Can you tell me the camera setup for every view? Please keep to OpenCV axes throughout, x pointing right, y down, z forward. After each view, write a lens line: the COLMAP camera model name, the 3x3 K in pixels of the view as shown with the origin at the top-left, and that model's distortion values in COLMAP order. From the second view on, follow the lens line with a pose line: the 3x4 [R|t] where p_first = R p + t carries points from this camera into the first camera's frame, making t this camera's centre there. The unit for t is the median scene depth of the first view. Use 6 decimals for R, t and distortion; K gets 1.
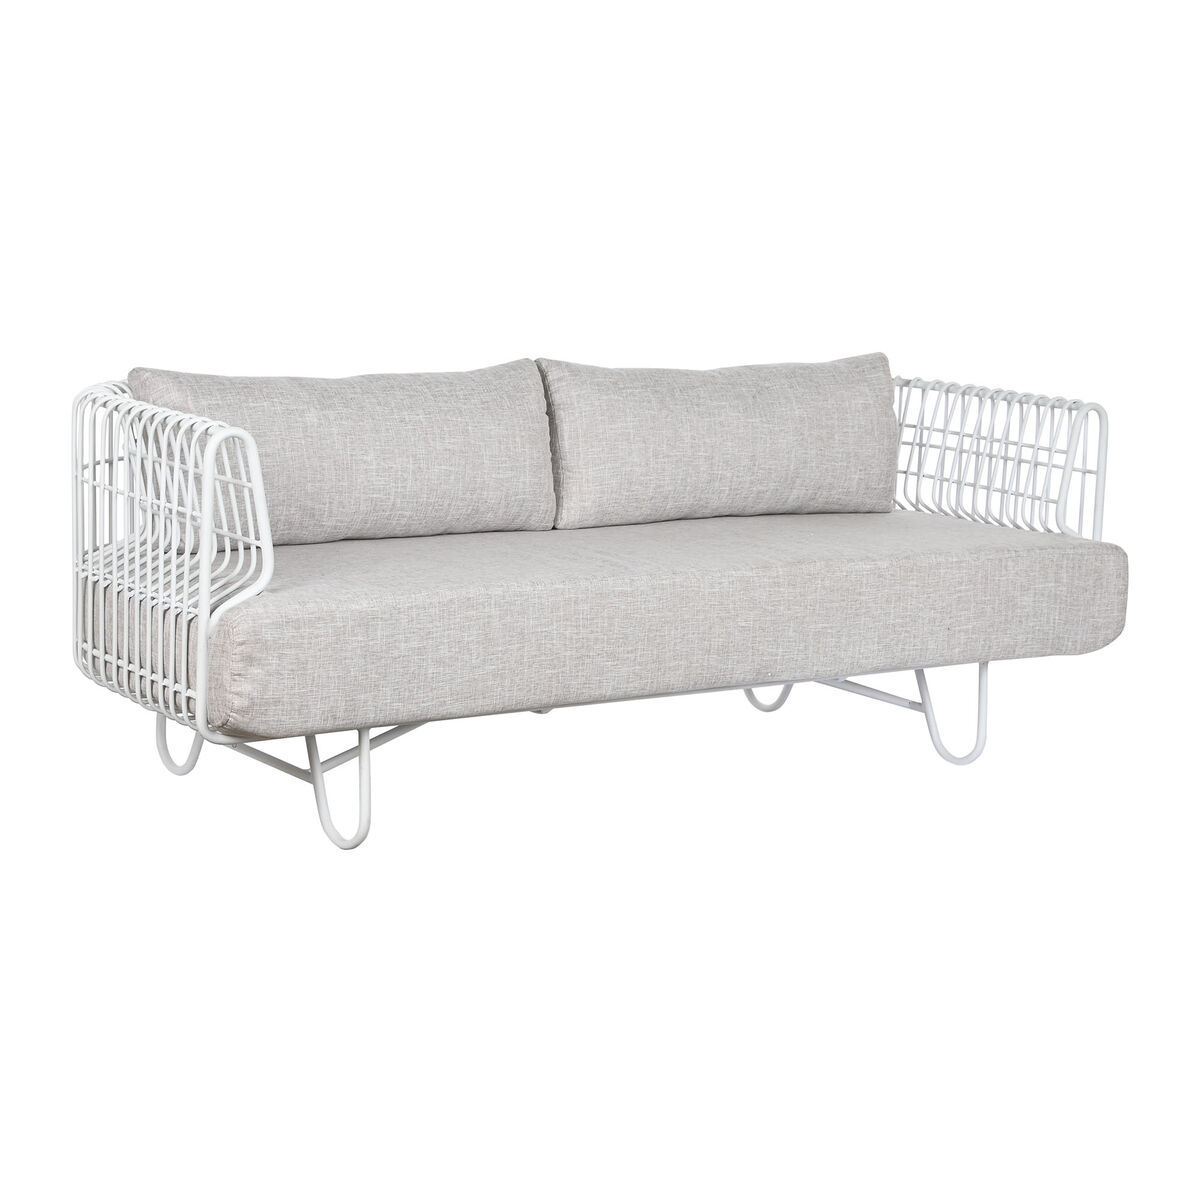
lens RADIAL K [[2677.4, 0, 599.1], [0, 2677.4, 600.1], [0, 0, 1]] dist [0.053418, 0.000000]
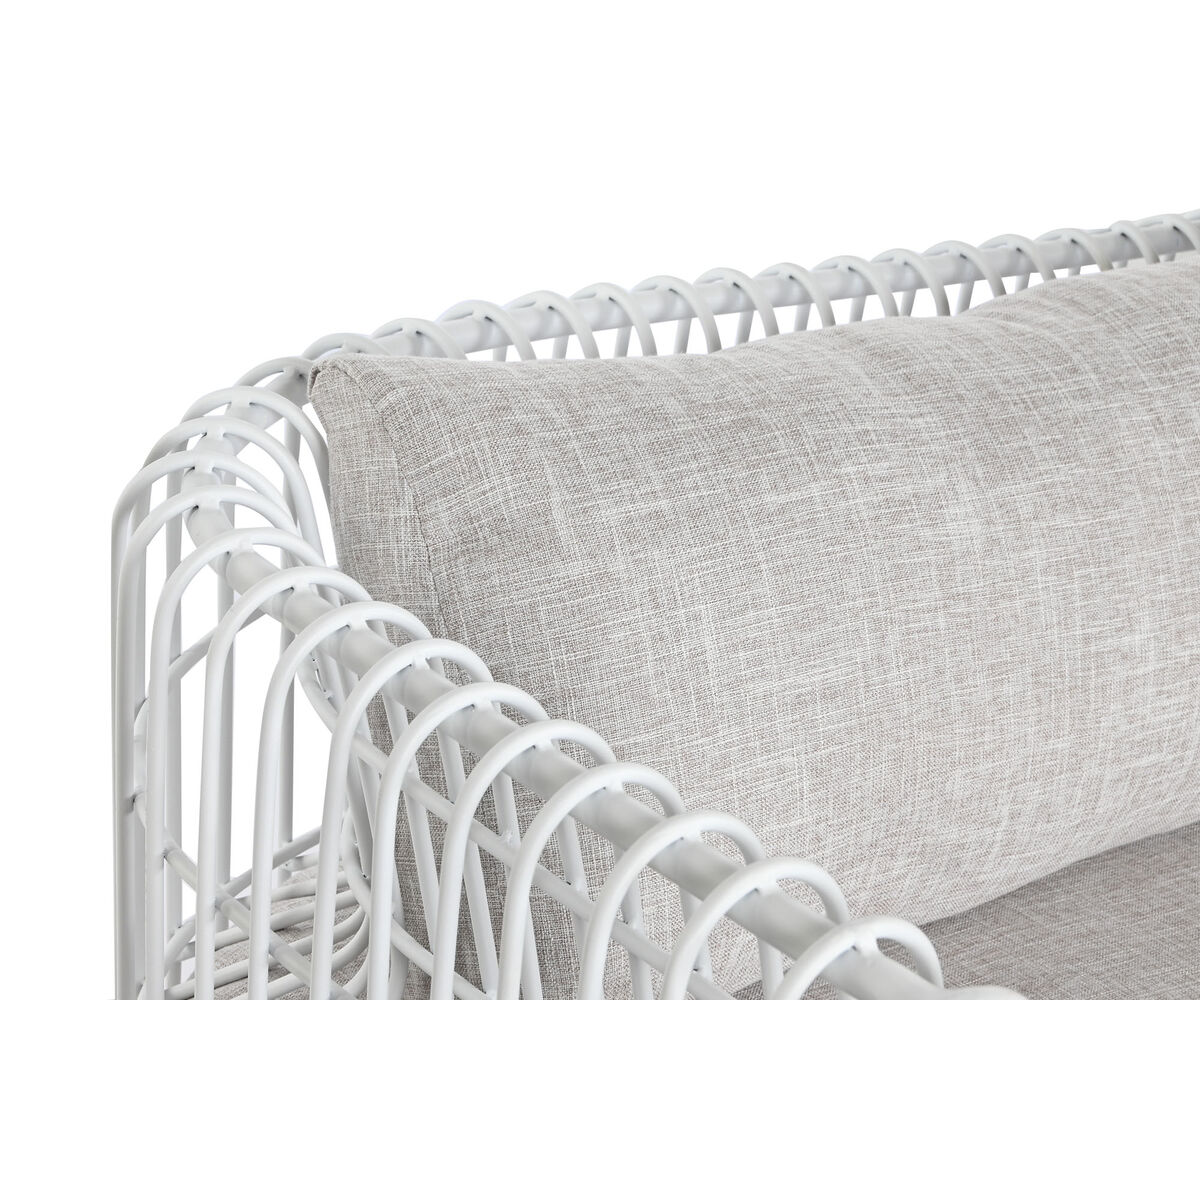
lens RADIAL K [[3551.3, 0, 600.1], [0, 3551.3, 600.8], [0, 0, 1]] dist [-0.090916, 0.000000]
pose [[0.999612, 0.018651, 0.020695, -0.147279], [-0.022564, 0.977706, 0.208764, -0.131102], [-0.016340, -0.209150, 0.977747, 0.621406]]
